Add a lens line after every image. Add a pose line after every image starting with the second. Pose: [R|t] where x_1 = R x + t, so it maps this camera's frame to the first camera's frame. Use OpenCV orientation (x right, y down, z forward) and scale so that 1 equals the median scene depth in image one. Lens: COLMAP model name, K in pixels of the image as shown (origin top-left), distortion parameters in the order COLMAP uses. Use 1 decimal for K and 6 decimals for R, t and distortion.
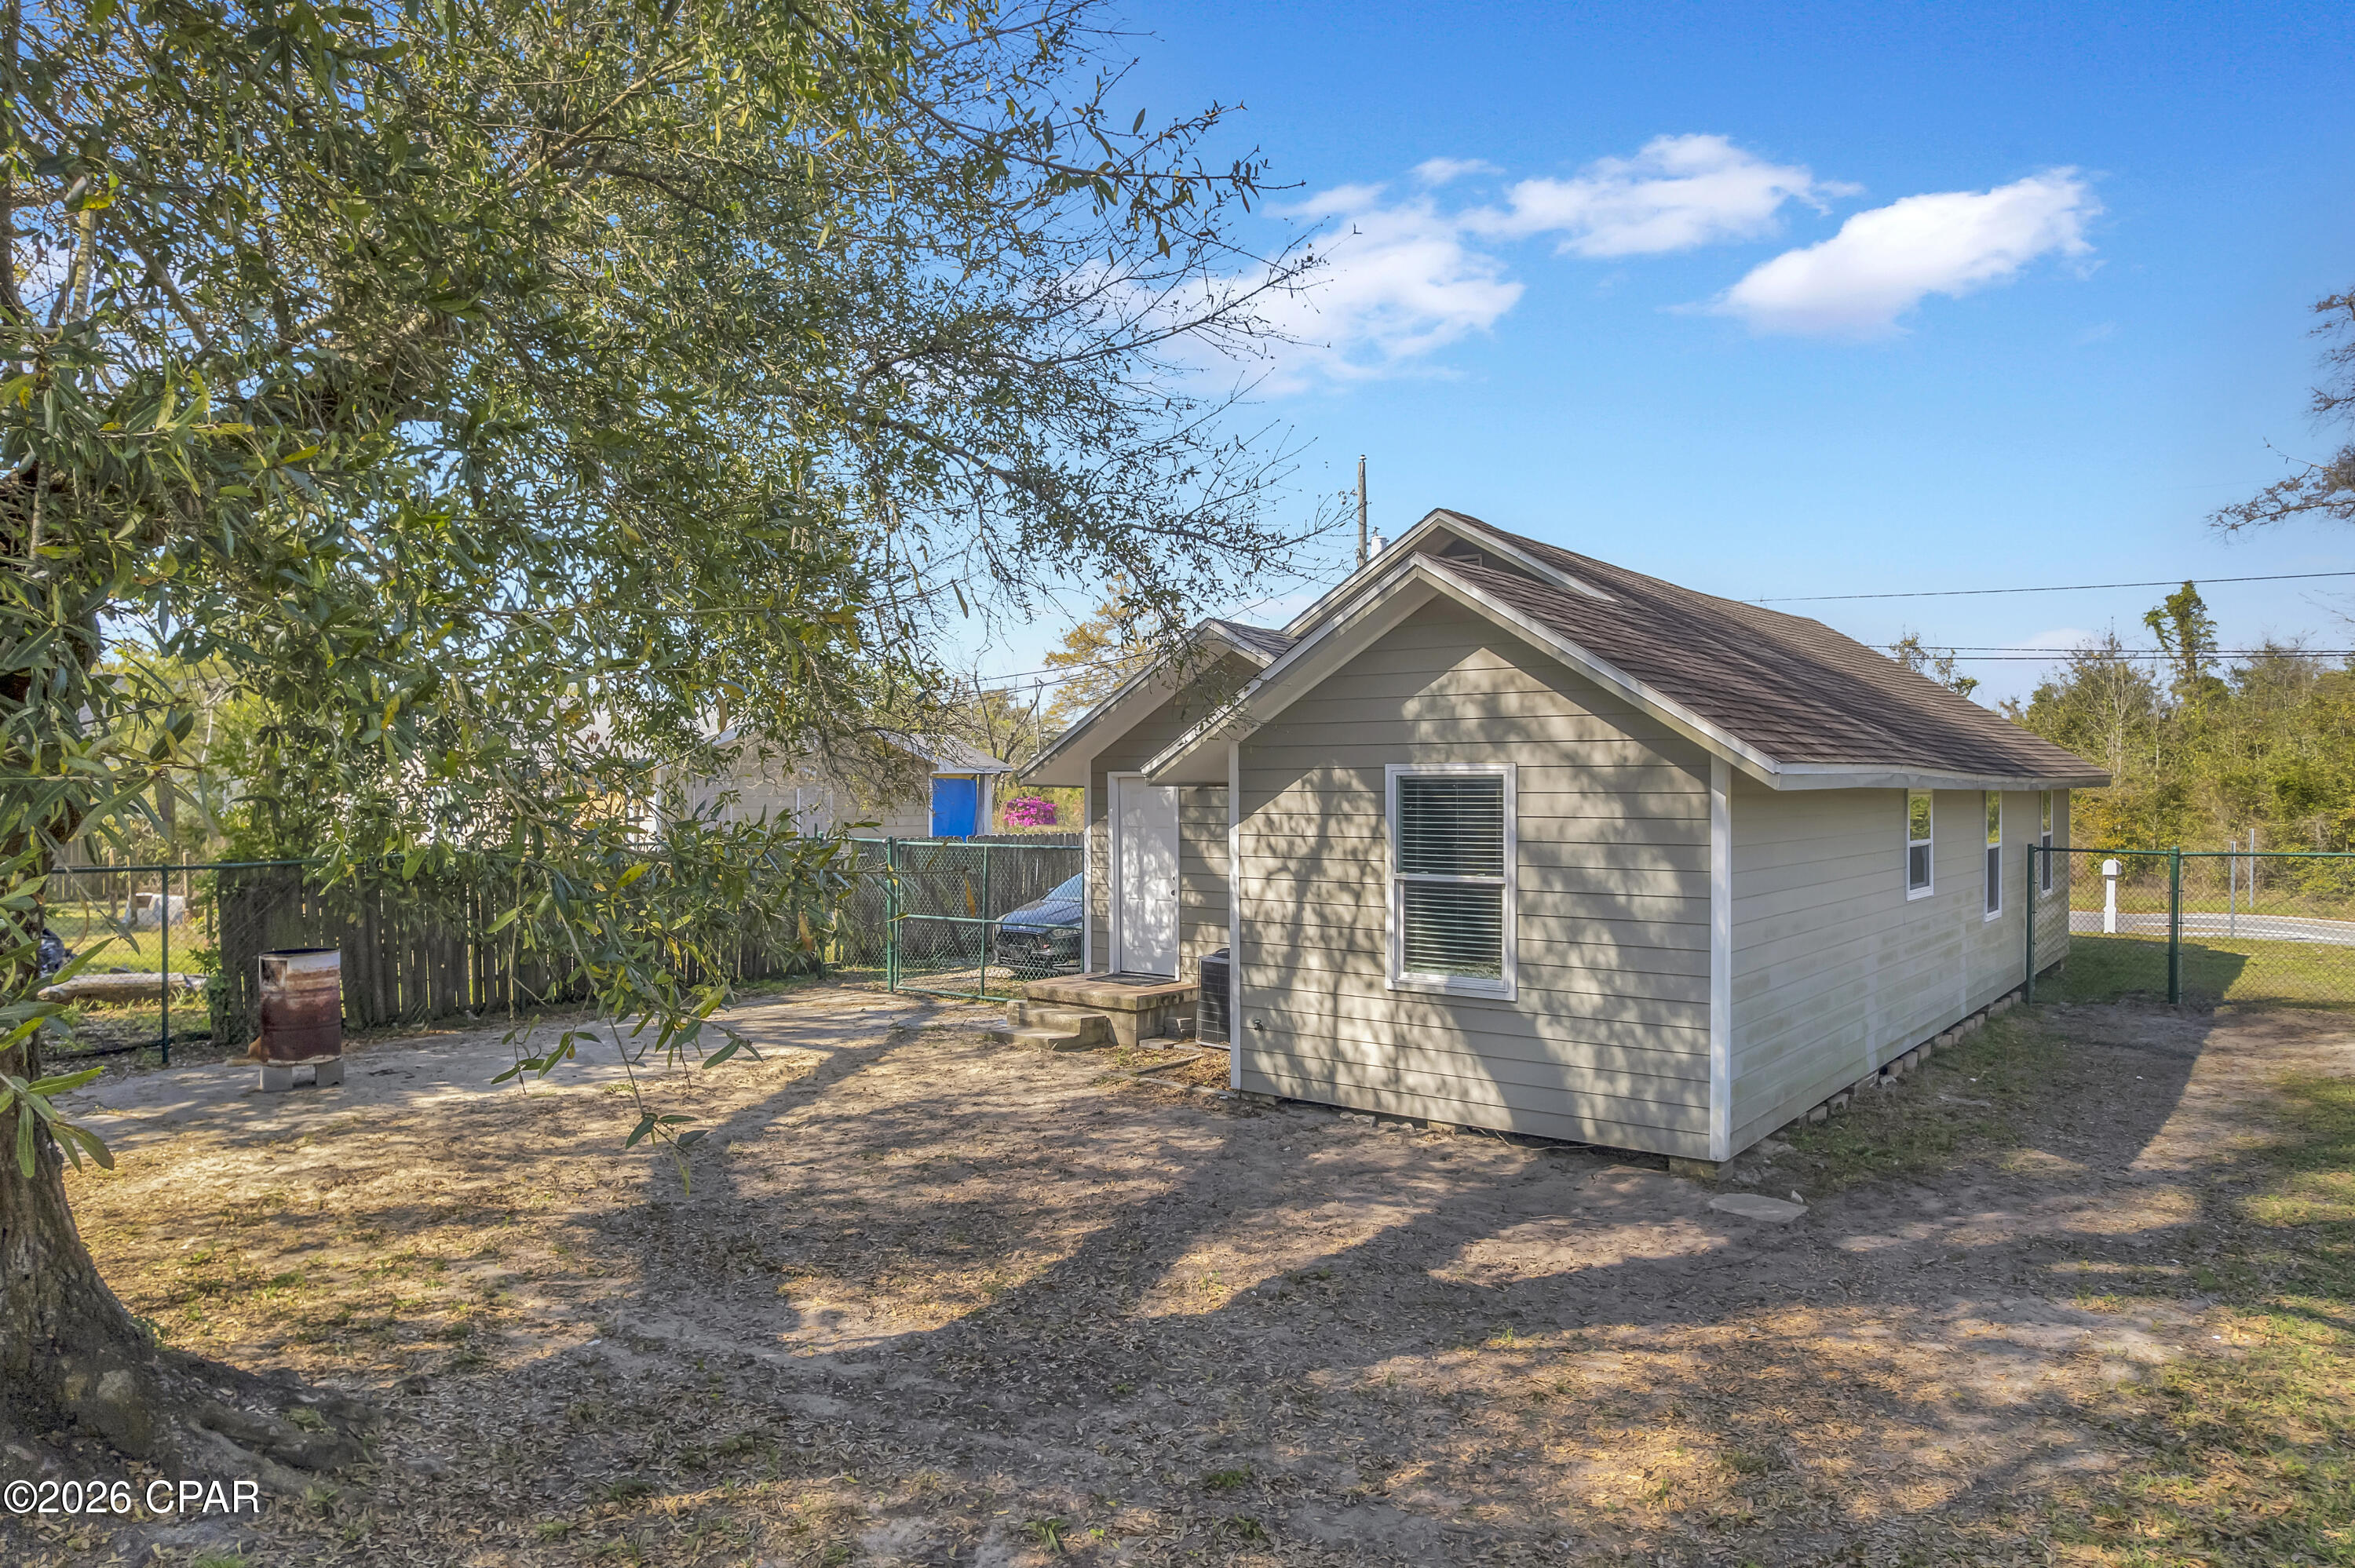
lens RADIAL K [[1457.1, 0, 1177.5], [0, 1457.1, 784.0], [0, 0, 1]] dist [-0.002870, -0.001585]
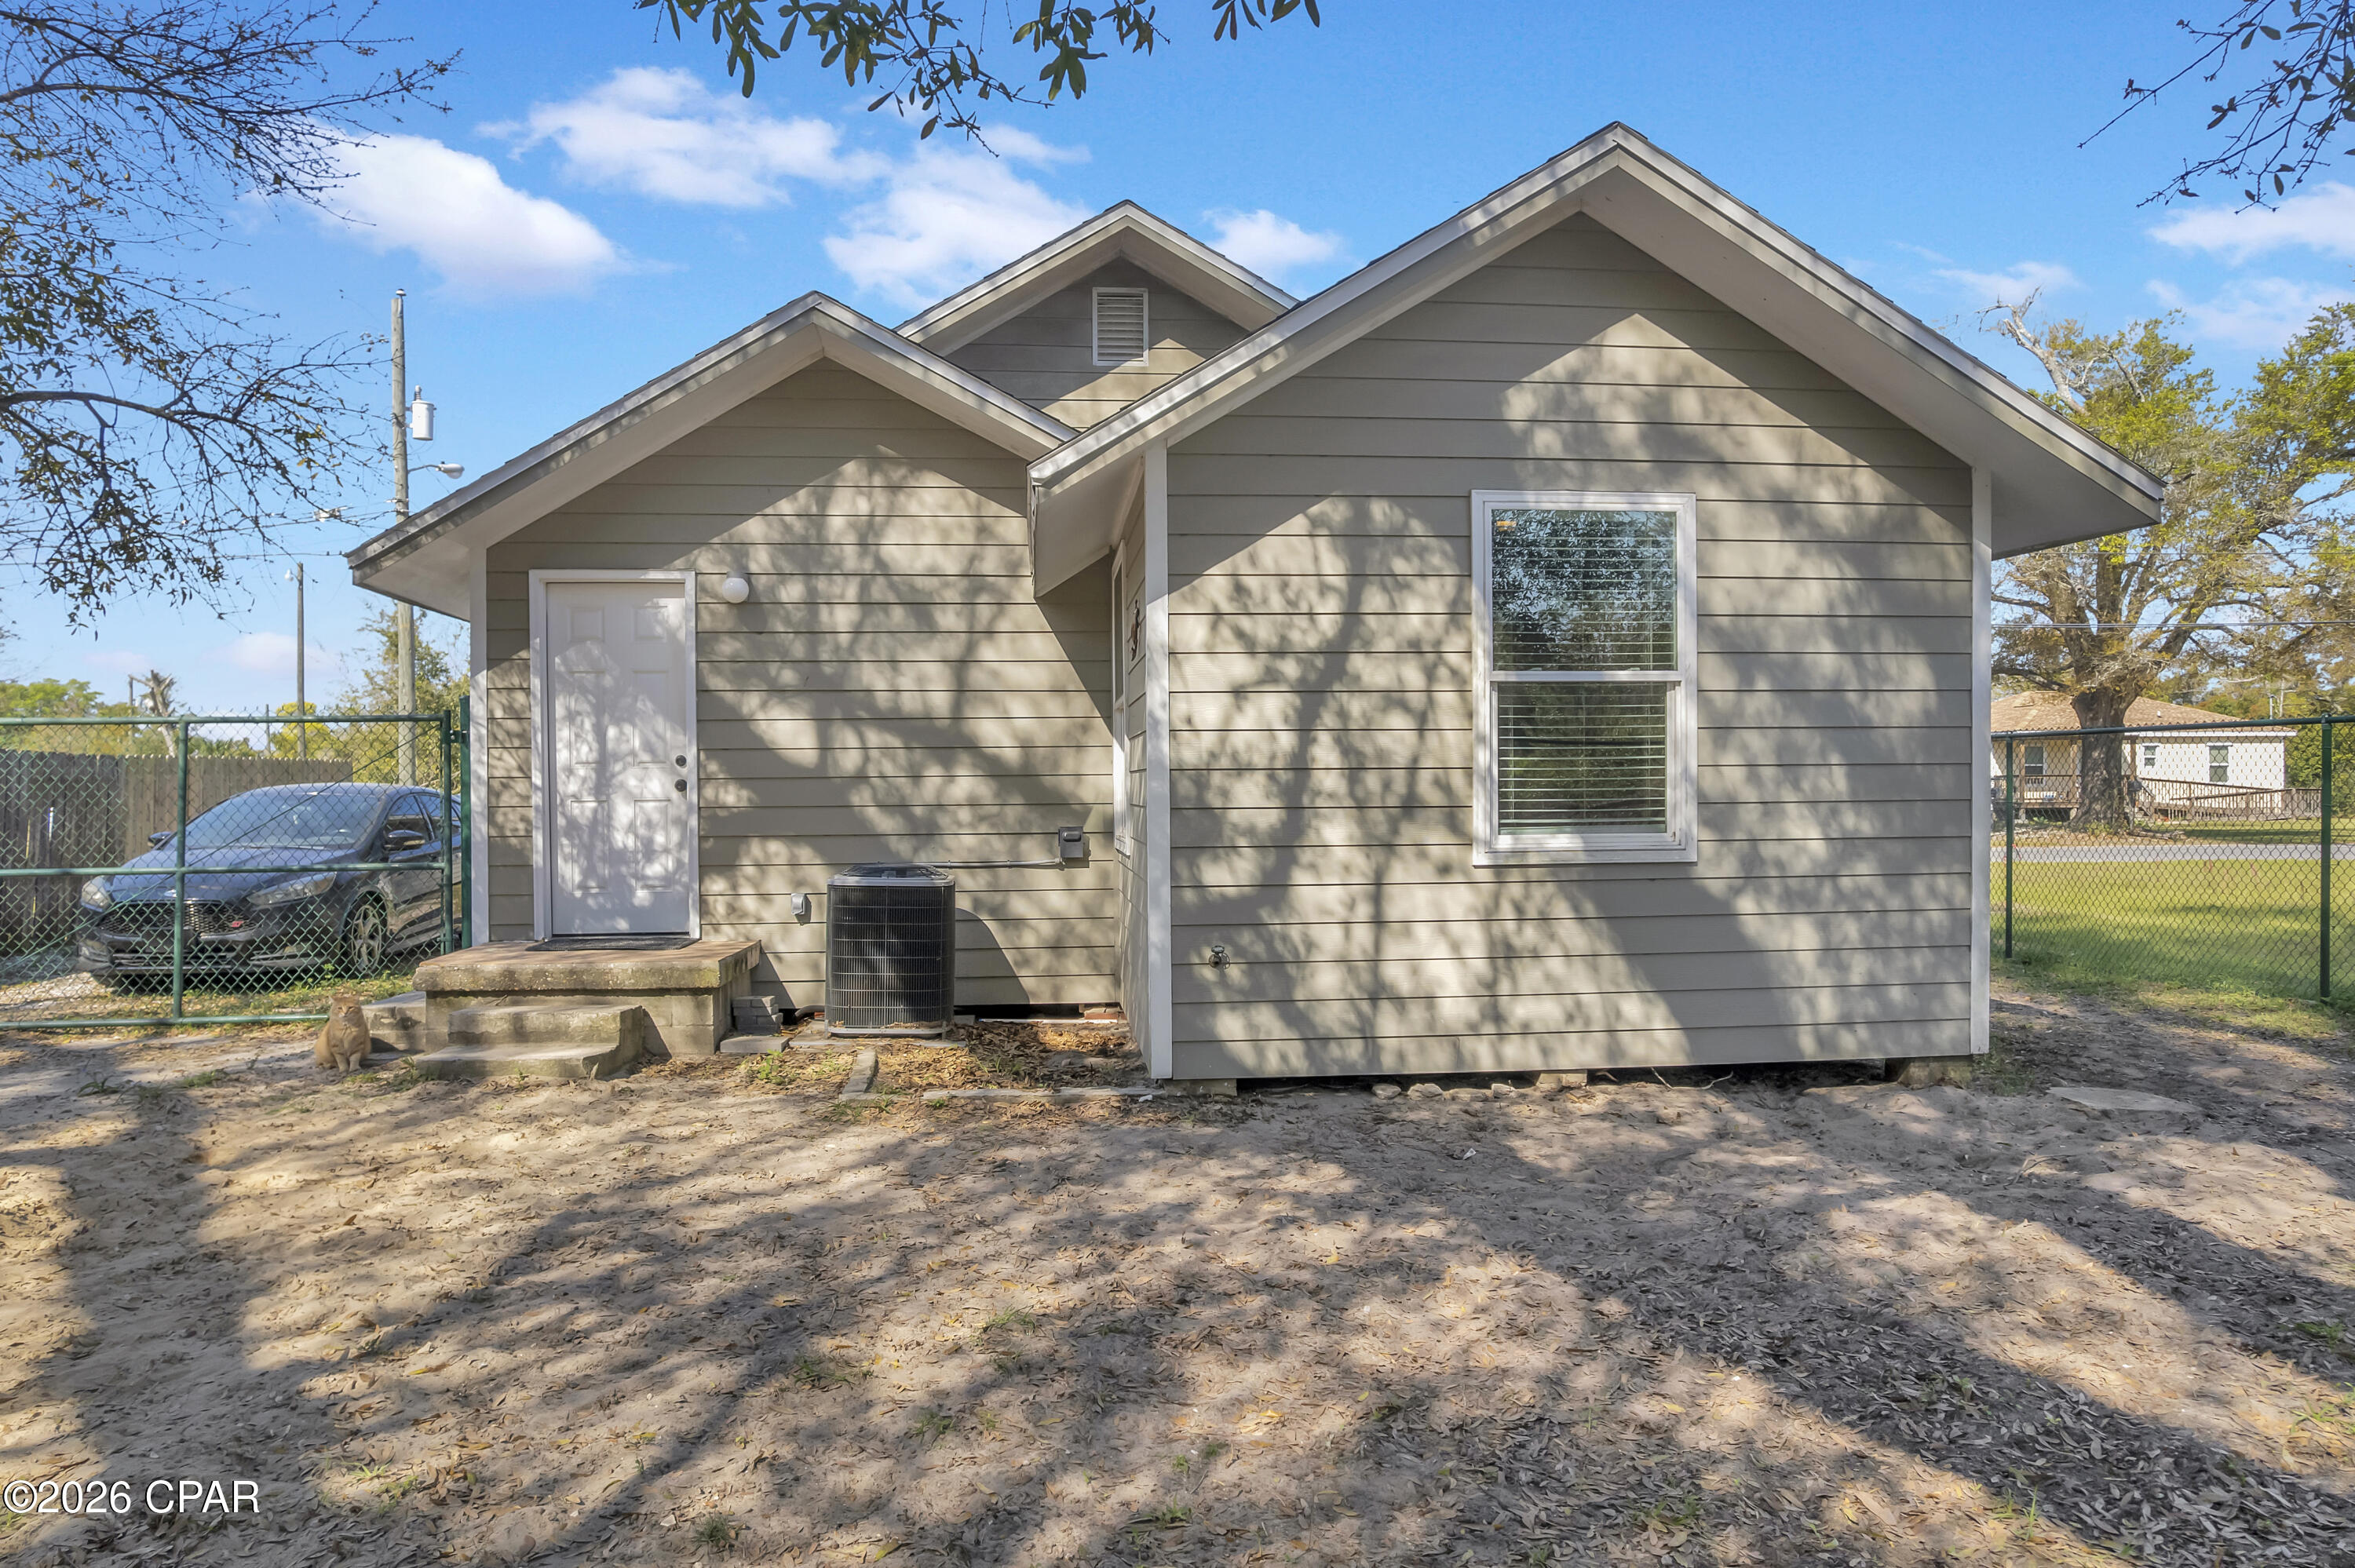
lens RADIAL K [[1457.1, 0, 1177.5], [0, 1457.1, 784.0], [0, 0, 1]] dist [-0.002870, -0.001585]
pose [[0.723837, 0.002370, 0.689967, -0.358843], [0.004929, 0.999951, -0.008606, 0.110451], [-0.689953, 0.009630, 0.723790, 0.645450]]
